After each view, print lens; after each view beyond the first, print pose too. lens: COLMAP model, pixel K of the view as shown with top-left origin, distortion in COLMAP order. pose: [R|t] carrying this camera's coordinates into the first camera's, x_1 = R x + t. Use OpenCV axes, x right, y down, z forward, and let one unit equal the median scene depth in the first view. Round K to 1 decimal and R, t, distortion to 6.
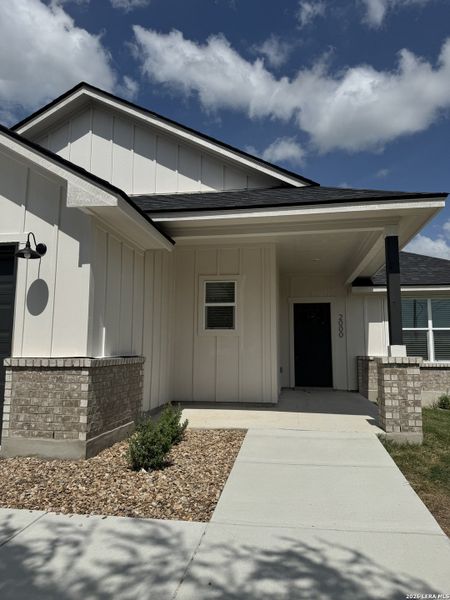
lens RADIAL K [[397.5, 0, 225.0], [0, 397.5, 300.0], [0, 0, 1]] dist [0.002085, 0.000326]
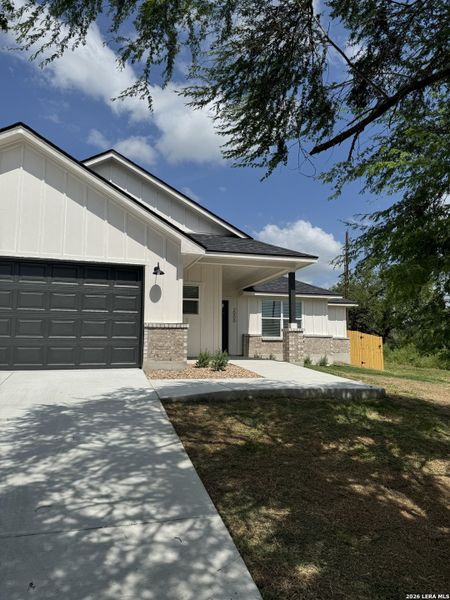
lens RADIAL K [[397.5, 0, 225.0], [0, 397.5, 300.0], [0, 0, 1]] dist [0.002085, 0.000326]
pose [[0.896219, 0.047533, 0.441057, -1.029106], [-0.055604, 0.998438, 0.005385, -0.004886], [-0.440112, -0.029351, 0.897463, -0.941232]]
